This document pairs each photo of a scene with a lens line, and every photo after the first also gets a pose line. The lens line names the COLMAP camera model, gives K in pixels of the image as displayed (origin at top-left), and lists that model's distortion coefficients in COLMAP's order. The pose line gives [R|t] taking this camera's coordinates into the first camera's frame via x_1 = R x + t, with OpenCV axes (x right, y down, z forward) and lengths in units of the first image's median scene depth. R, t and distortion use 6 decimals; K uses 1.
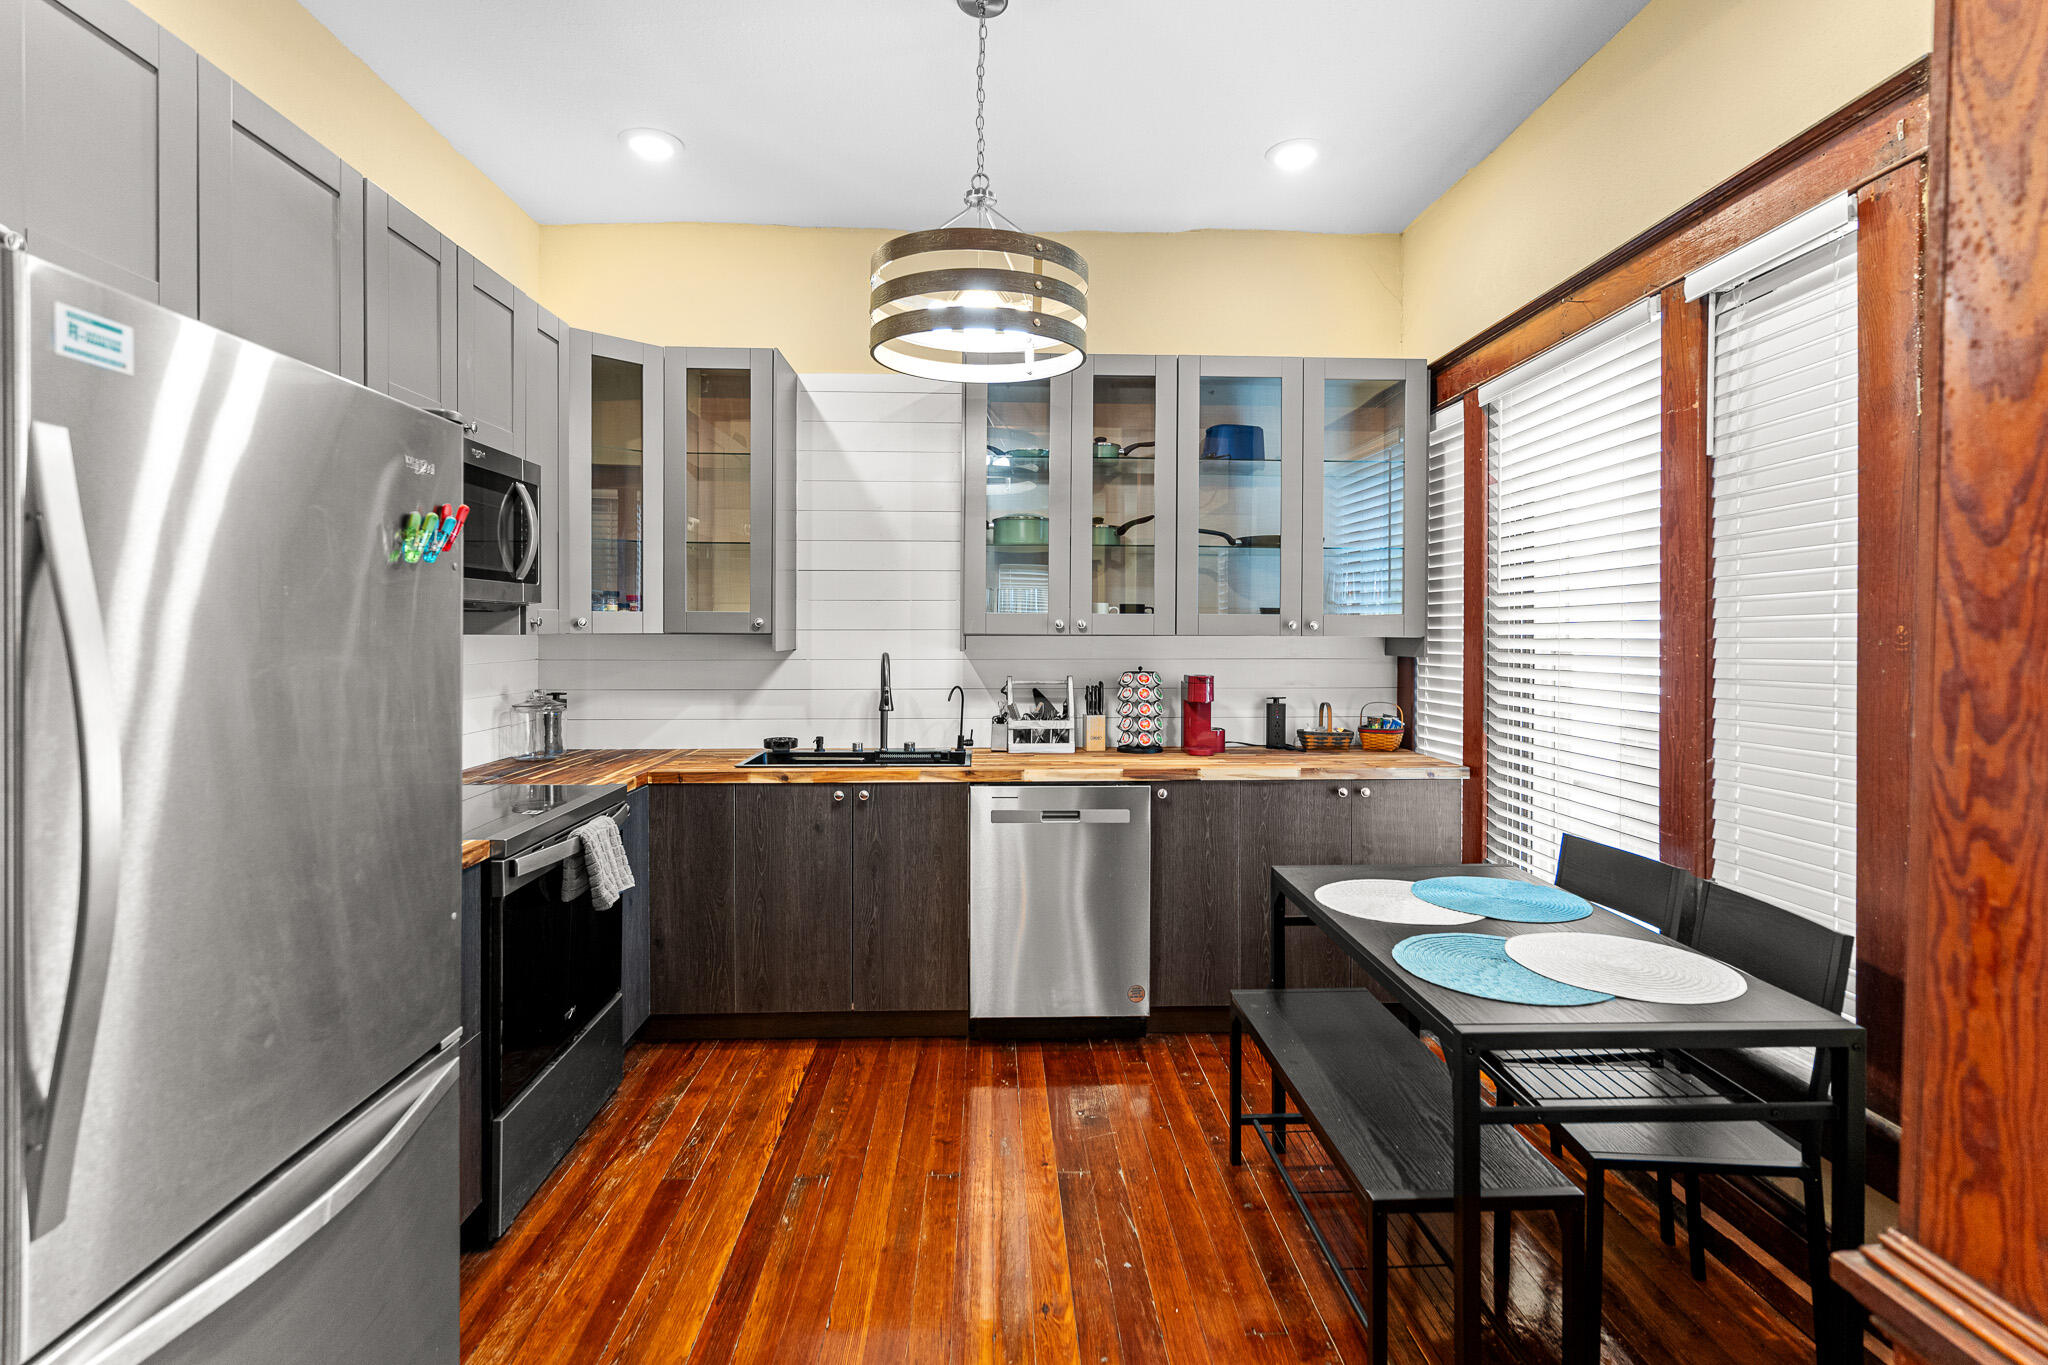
lens RADIAL K [[986.0, 0, 1020.6], [0, 986.0, 637.0], [0, 0, 1]] dist [0.000235, -0.000062]
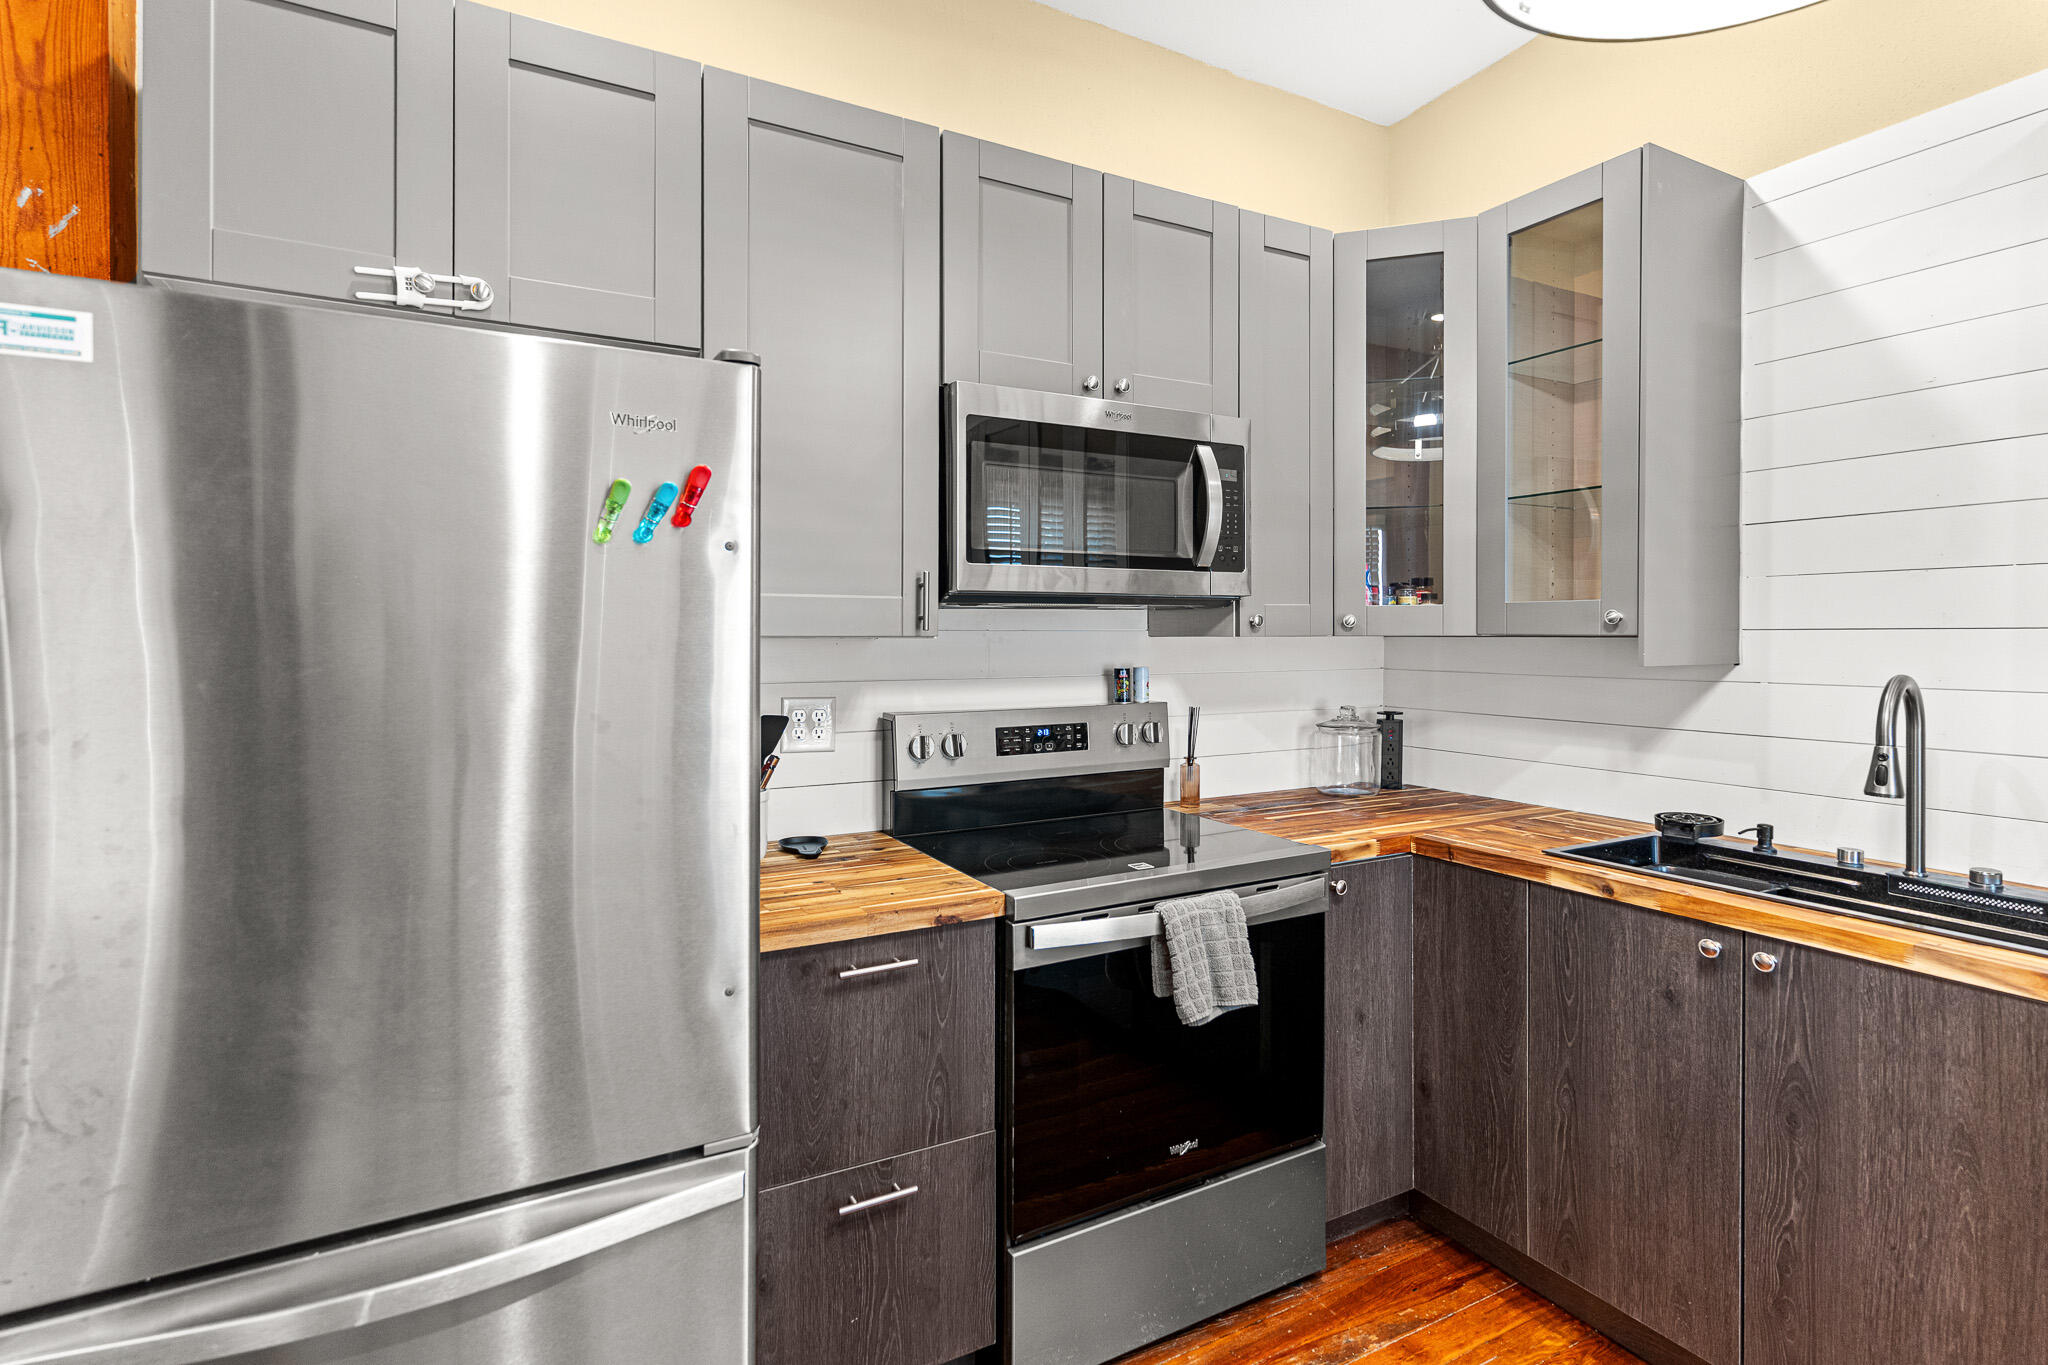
lens RADIAL K [[986.0, 0, 1020.6], [0, 986.0, 637.0], [0, 0, 1]] dist [0.000235, -0.000062]
pose [[0.441327, 0.001387, -0.897345, 0.118286], [-0.006058, 0.999981, -0.001434, 0.000504], [0.897326, 0.006069, 0.441327, 0.439105]]
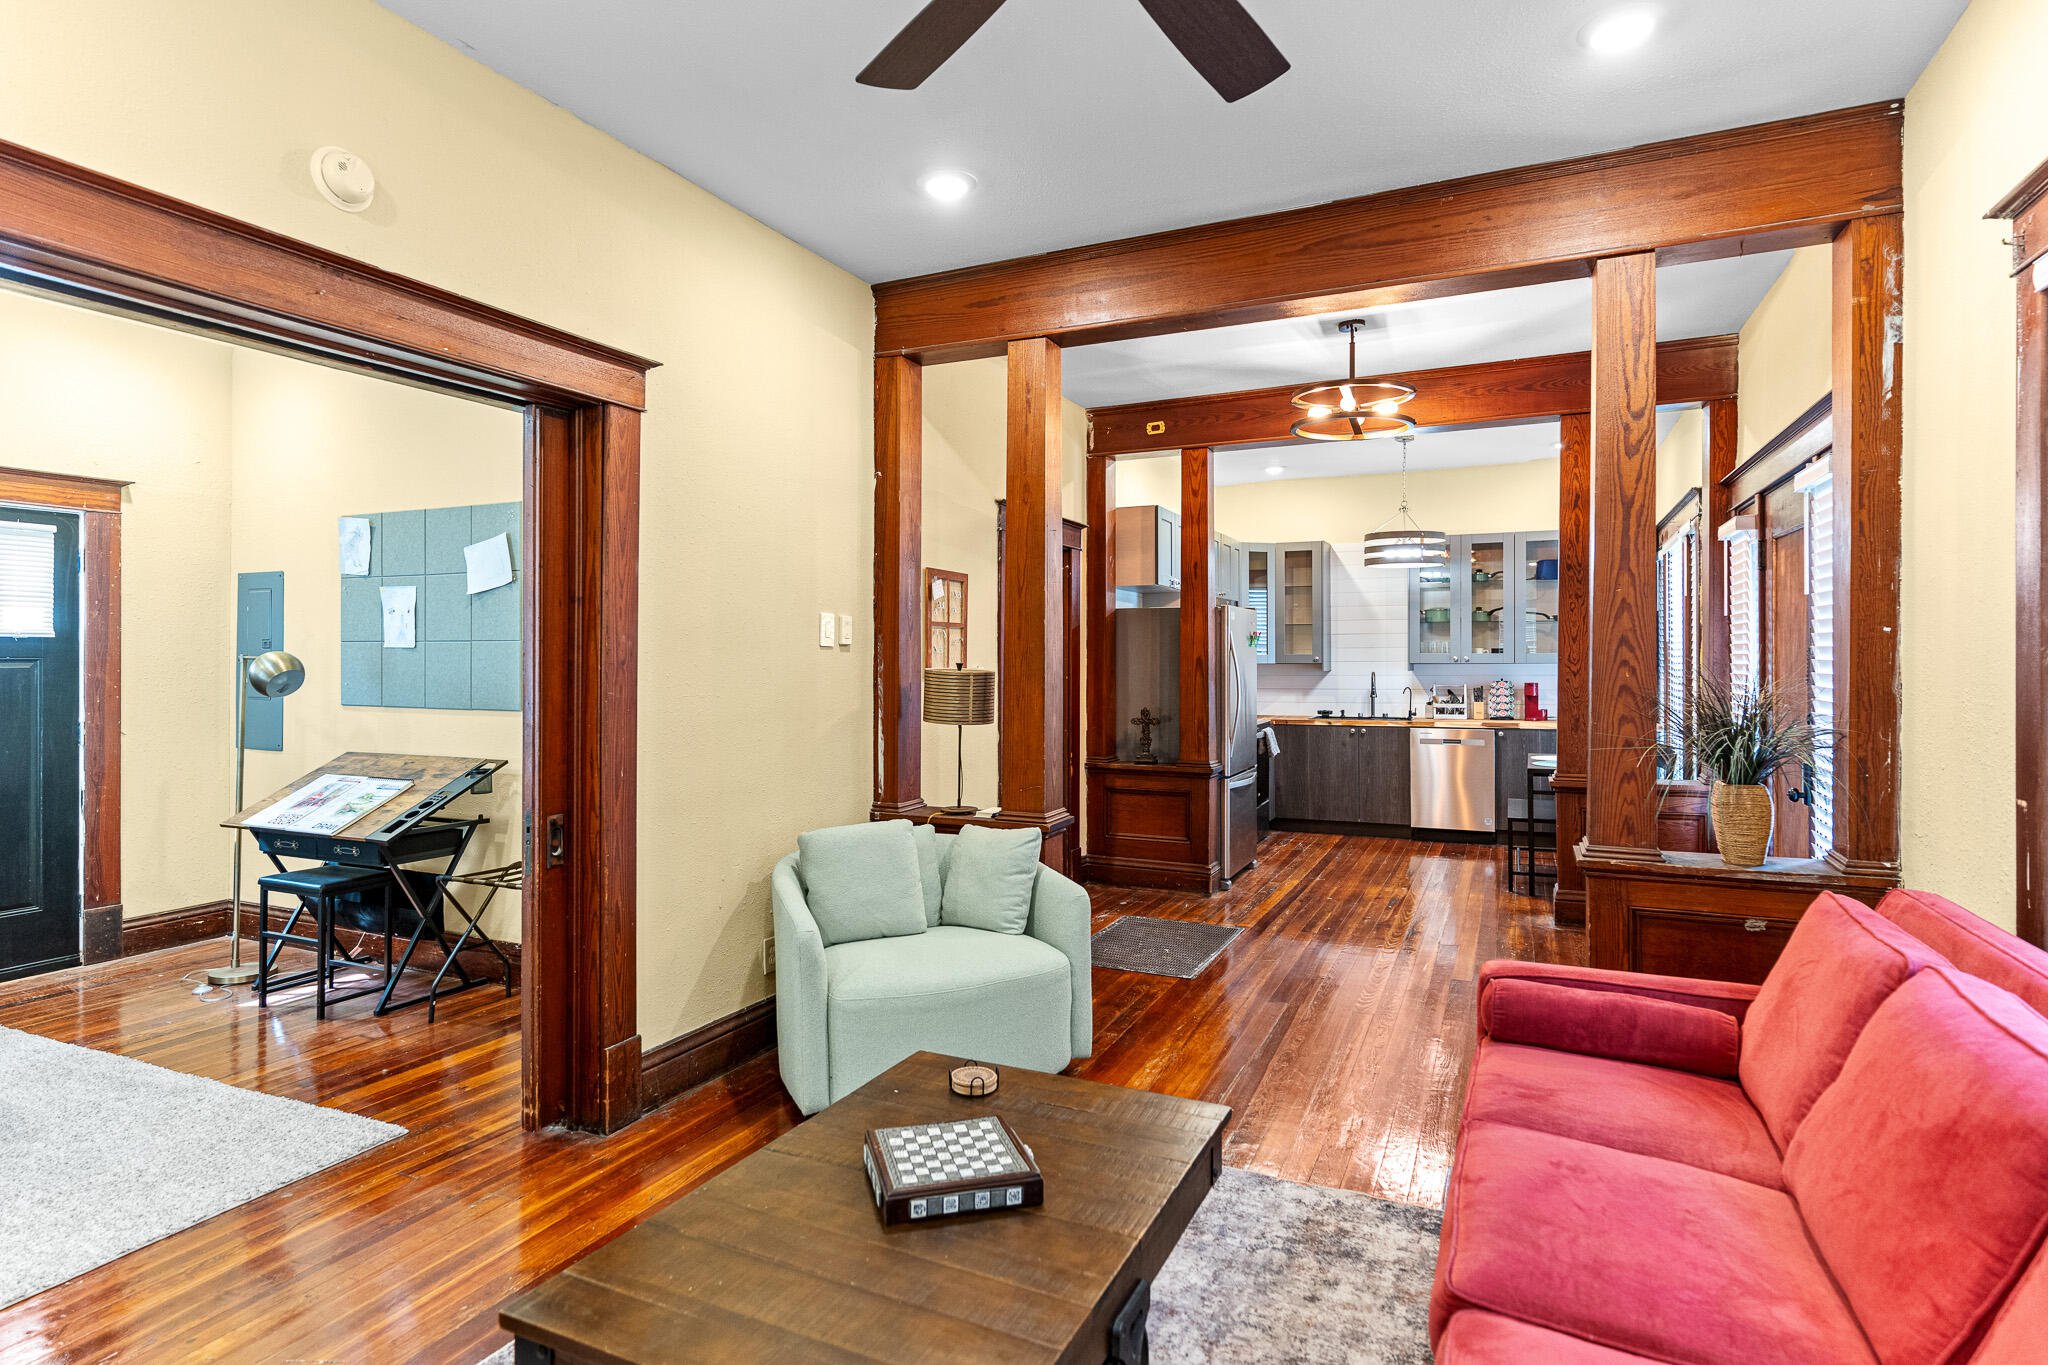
lens RADIAL K [[1077.6, 0, 1023.3], [0, 1077.6, 661.4], [0, 0, 1]] dist [-0.000891, -0.000033]
pose [[0.895269, -0.005368, -0.445493, 0.264201], [0.004154, 0.999985, -0.003701, -0.001912], [0.445506, 0.001462, 0.895278, -1.686560]]
